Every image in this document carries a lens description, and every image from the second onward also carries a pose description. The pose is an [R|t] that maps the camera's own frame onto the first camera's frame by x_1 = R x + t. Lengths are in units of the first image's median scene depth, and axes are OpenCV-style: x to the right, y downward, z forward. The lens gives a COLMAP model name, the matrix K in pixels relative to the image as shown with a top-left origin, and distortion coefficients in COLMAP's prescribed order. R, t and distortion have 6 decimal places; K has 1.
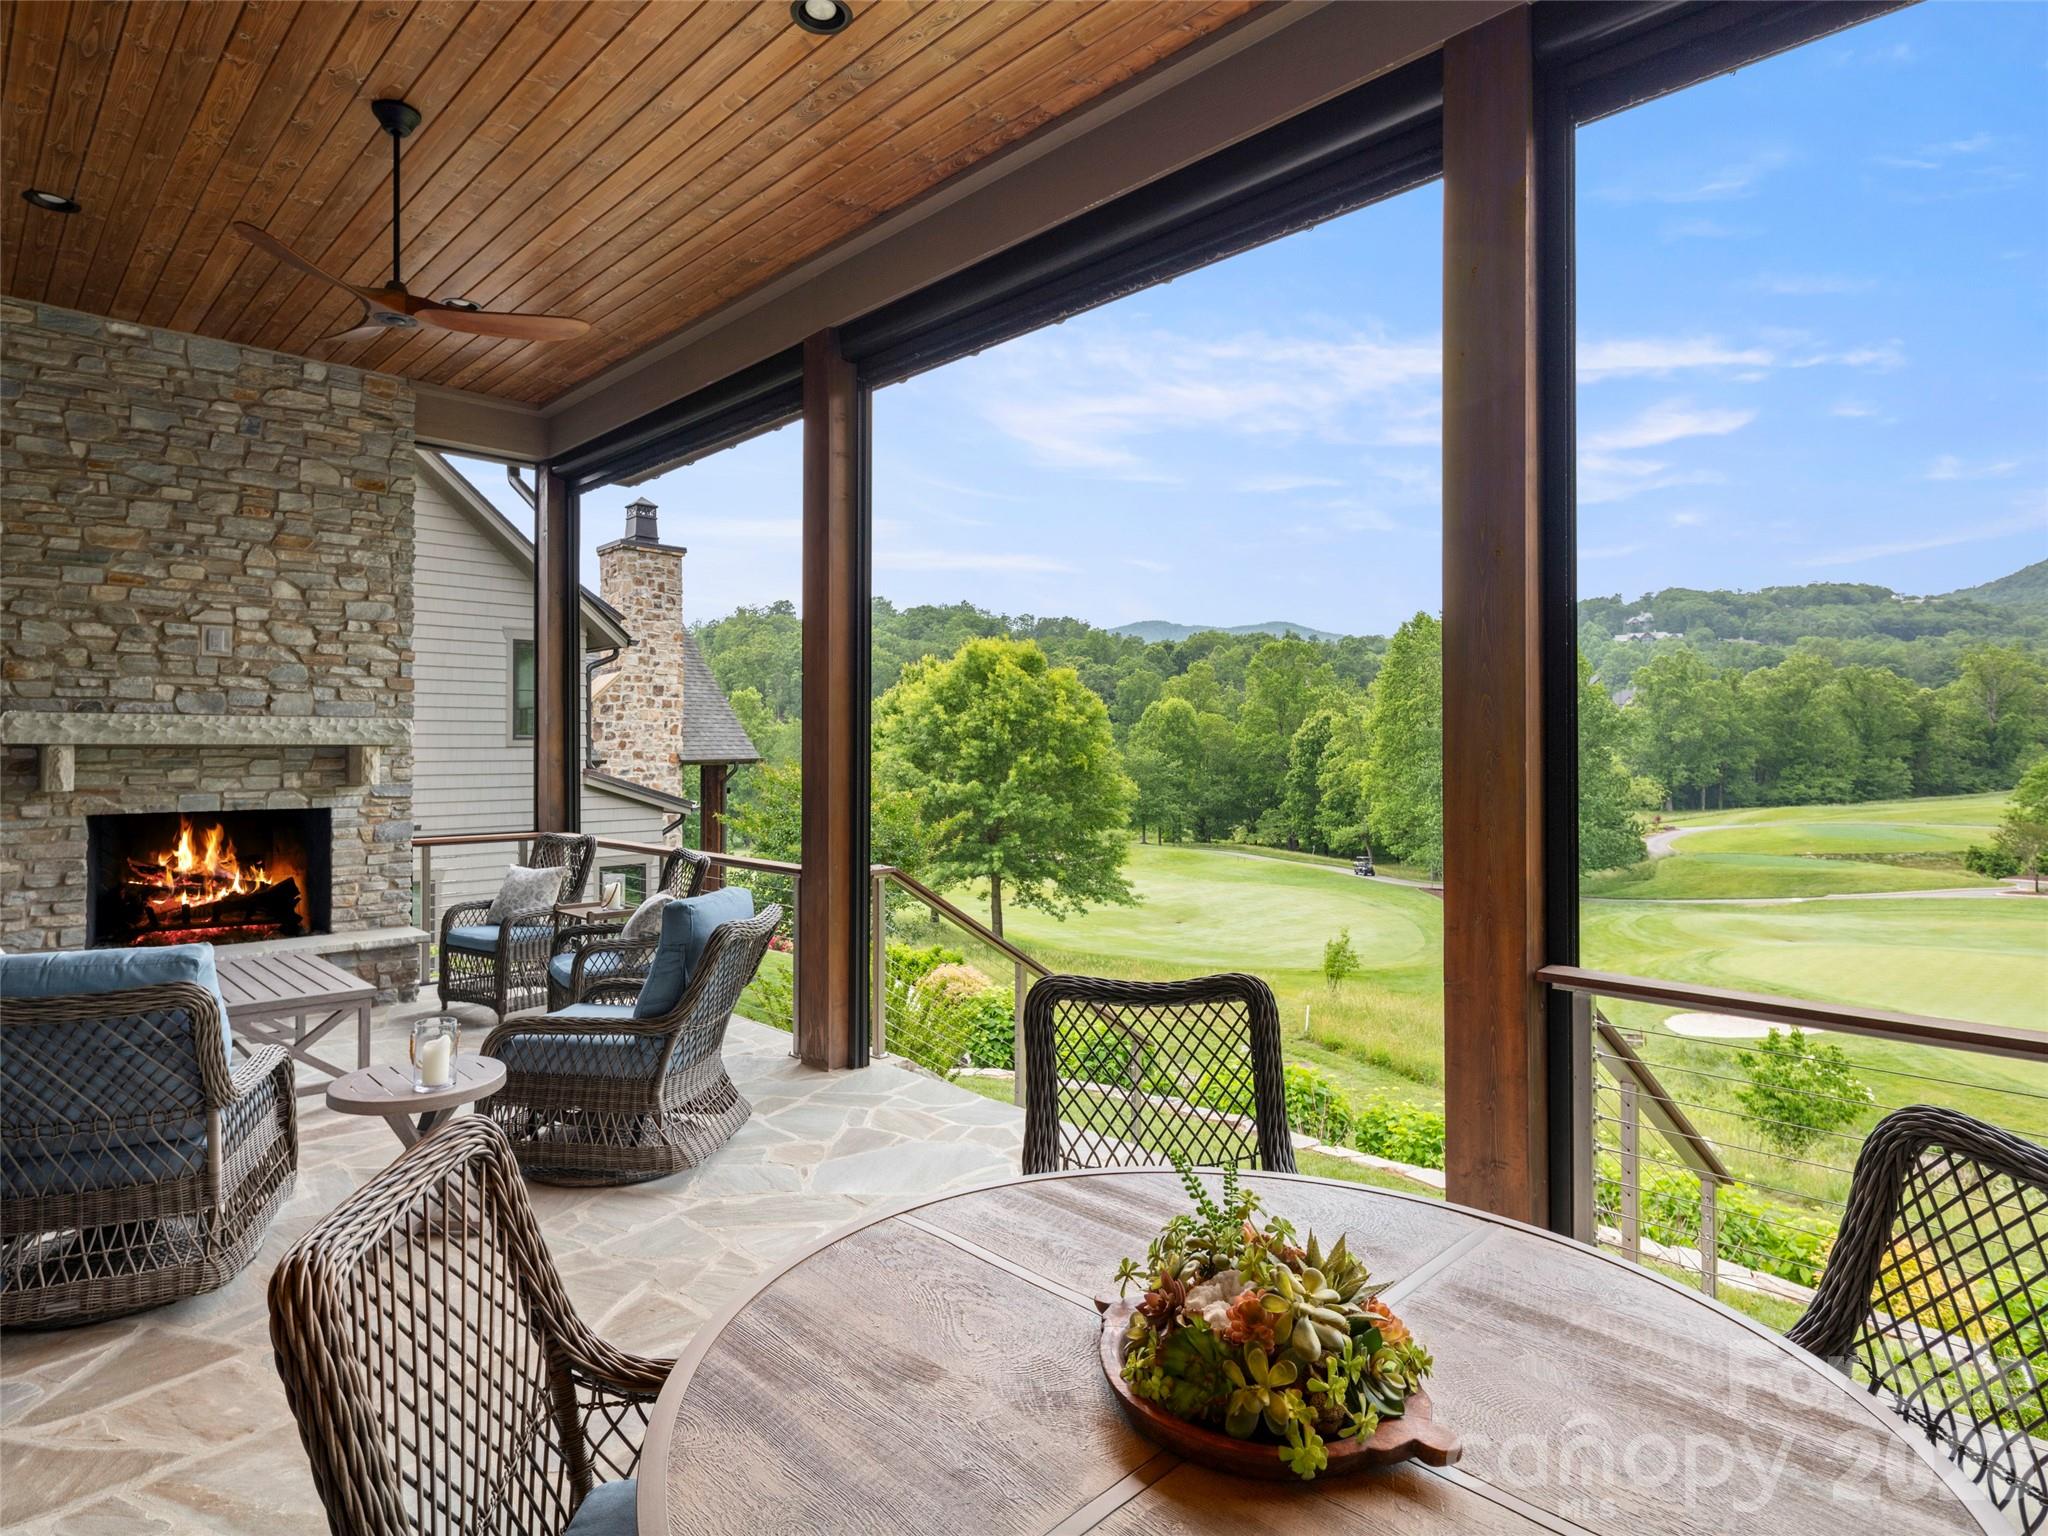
lens RADIAL K [[1117.9, 0, 982.2], [0, 1117.9, 735.7], [0, 0, 1]] dist [0.002862, -0.002469]
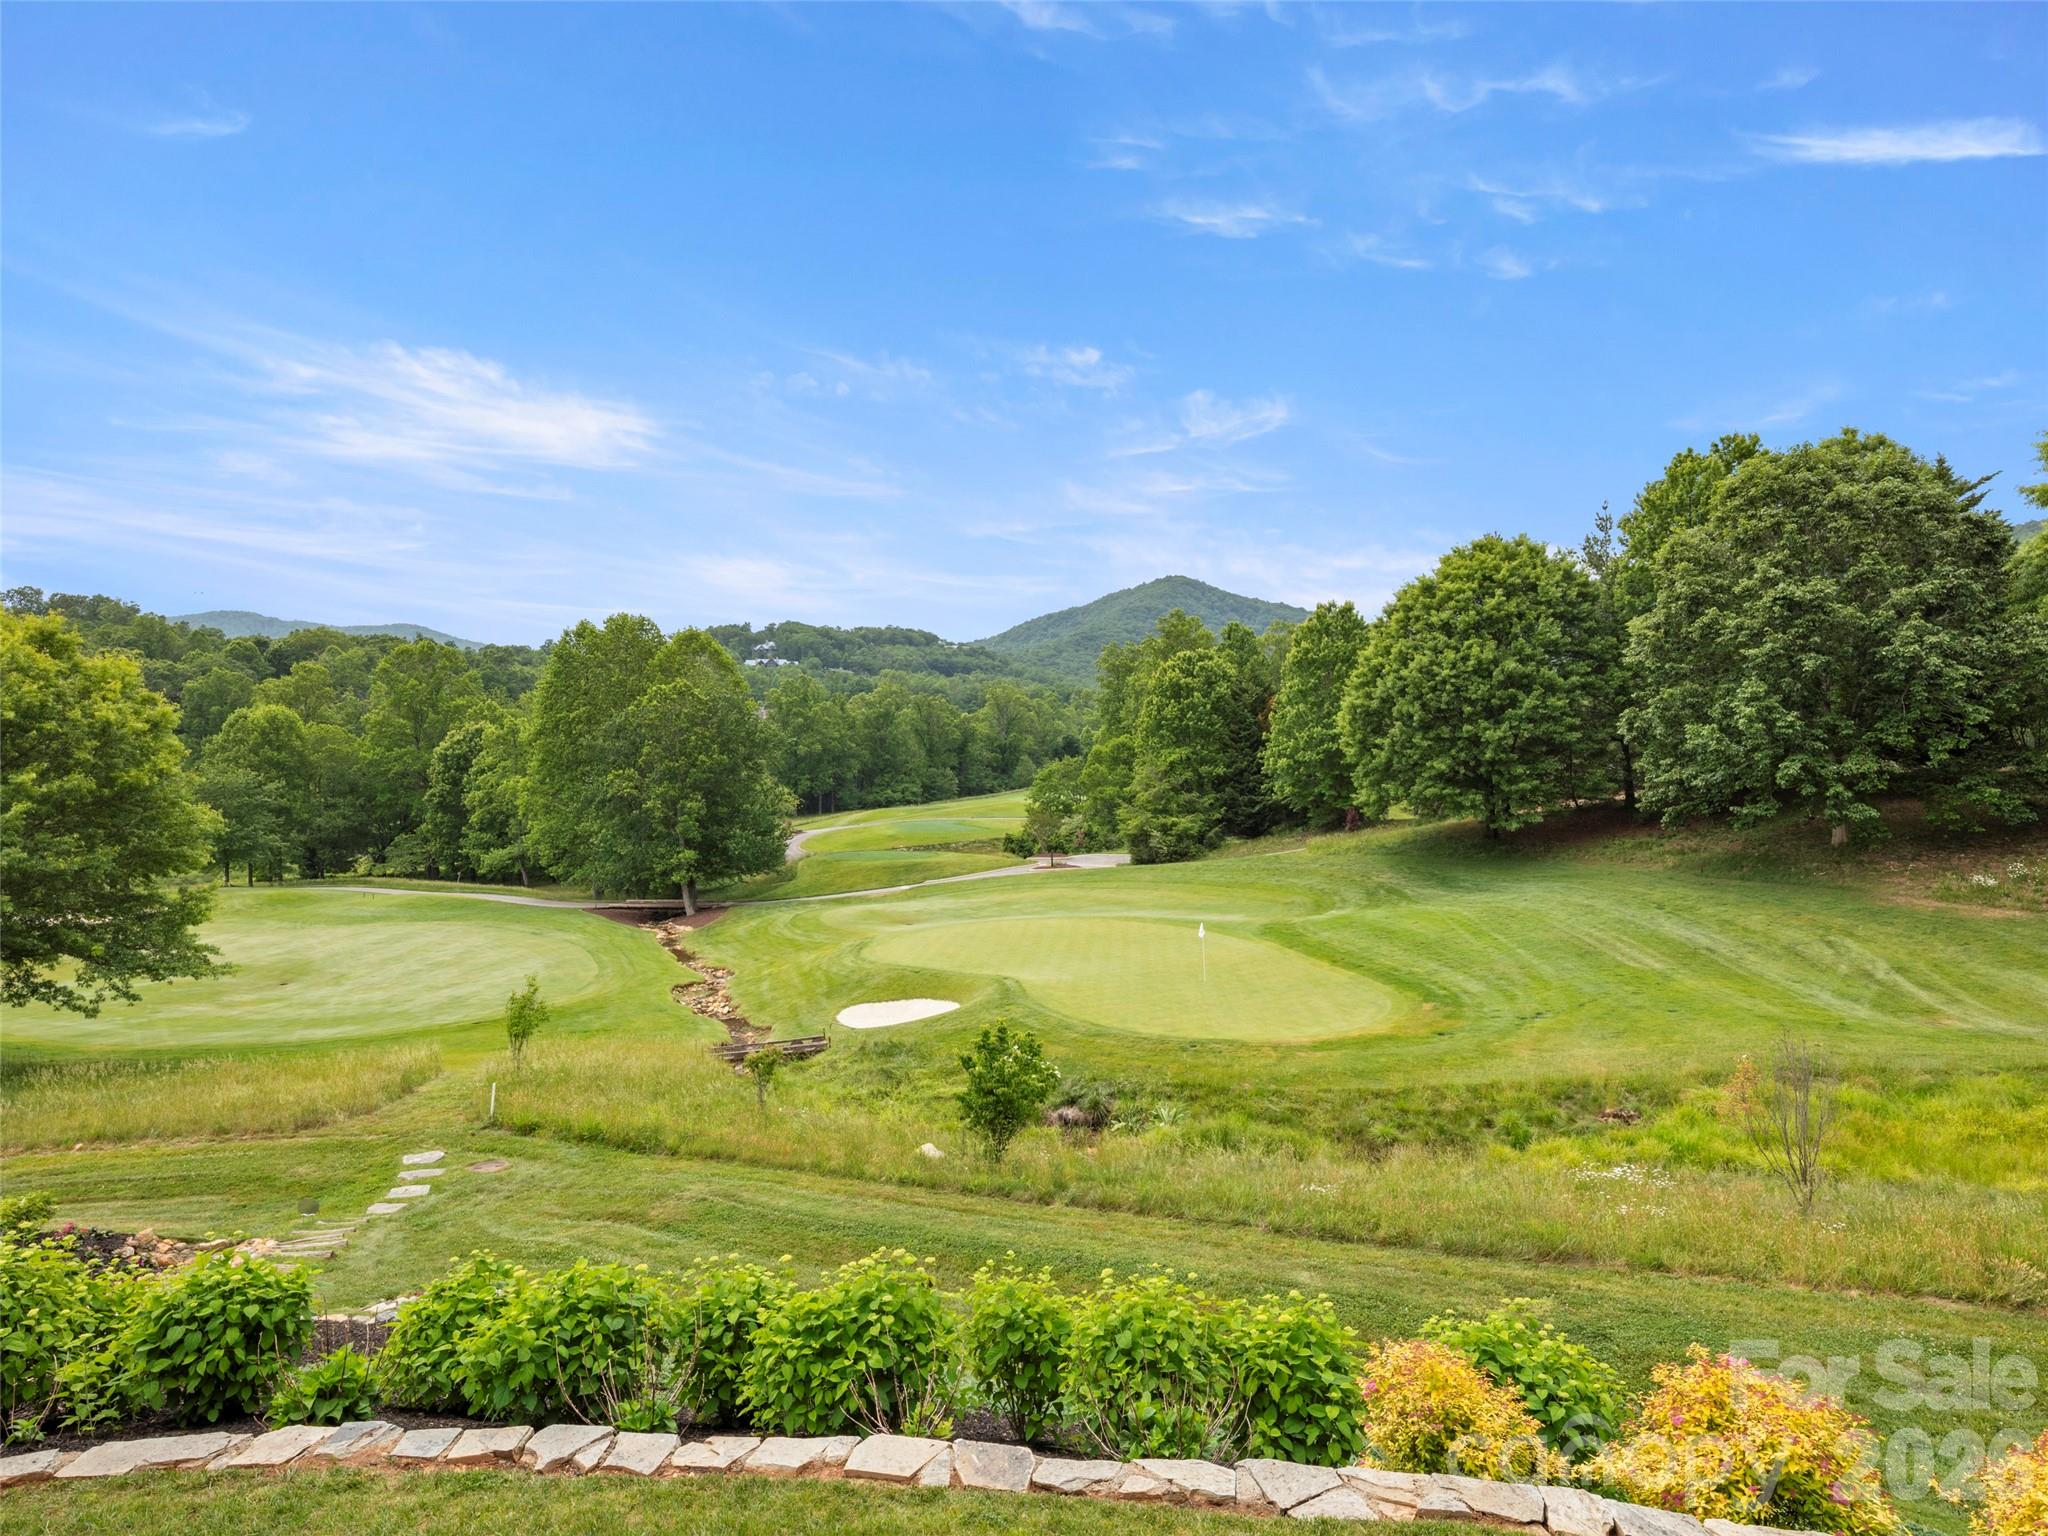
lens RADIAL K [[1114.6, 0, 1038.7], [0, 1114.6, 745.4], [0, 0, 1]] dist [0.005622, -0.001619]
pose [[0.715283, 0.001456, 0.698834, 0.008803], [0.001750, 0.999991, -0.003874, 0.002245], [-0.698833, 0.003993, 0.715274, 0.129064]]
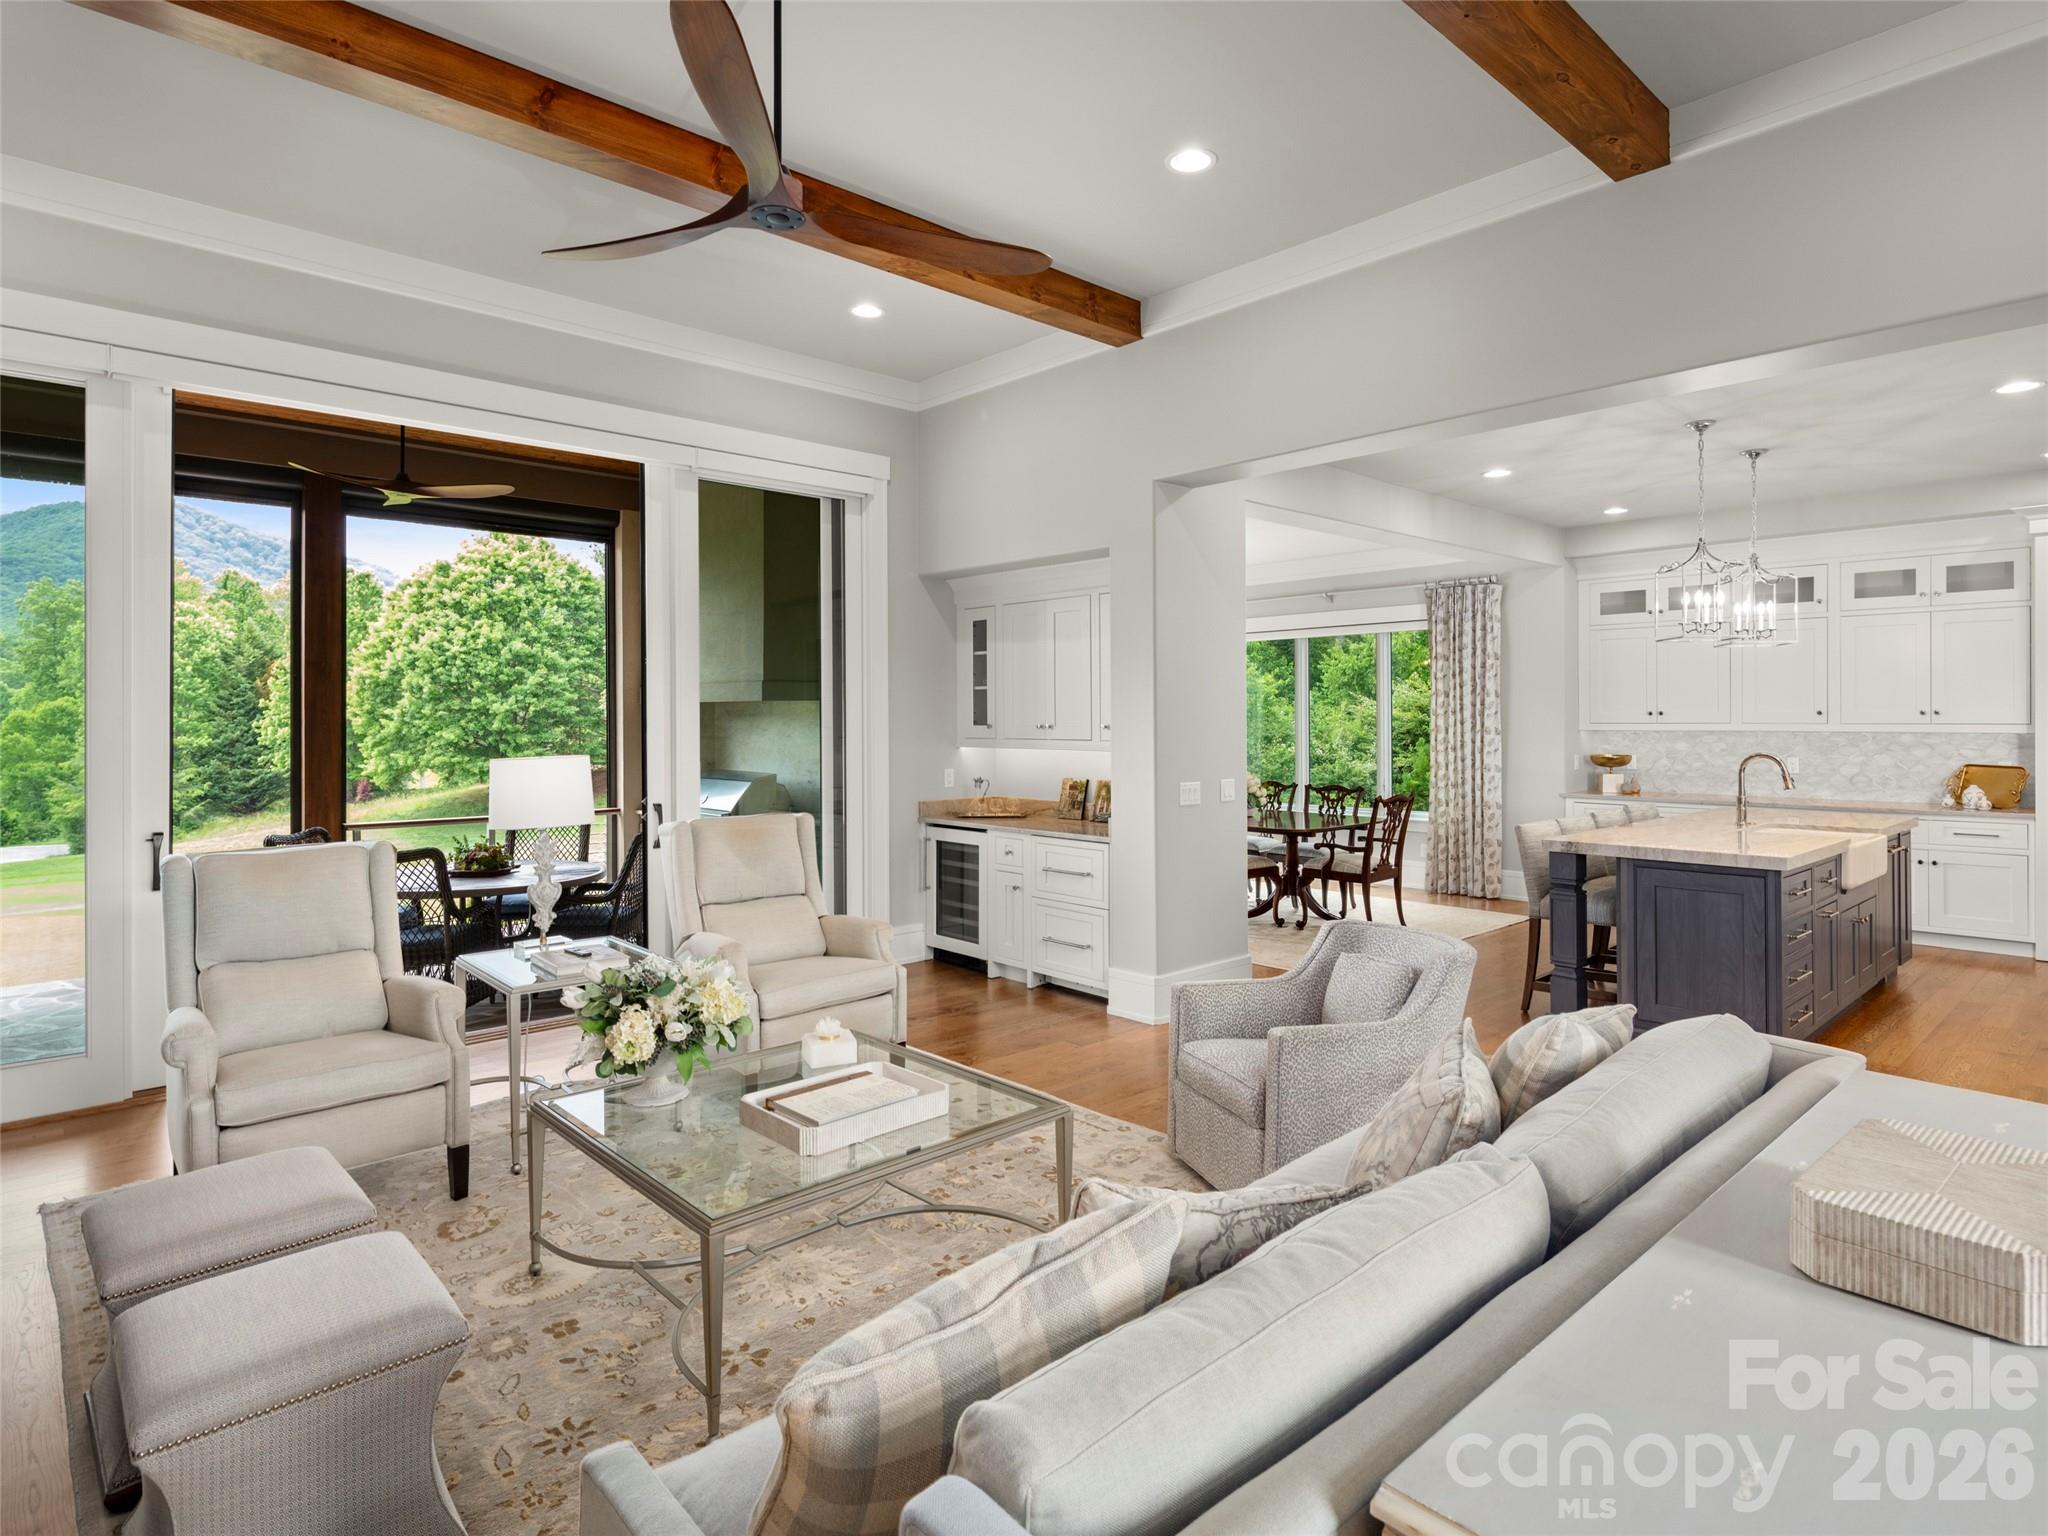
lens RADIAL K [[1115.7, 0, 1039.1], [0, 1115.7, 711.6], [0, 0, 1]] dist [0.003746, -0.003897]
pose [[0.003769, 0.007394, 0.999966, -0.199182], [-0.006768, 0.999950, -0.007369, -0.005187], [-0.999970, -0.006740, 0.003818, -0.065319]]
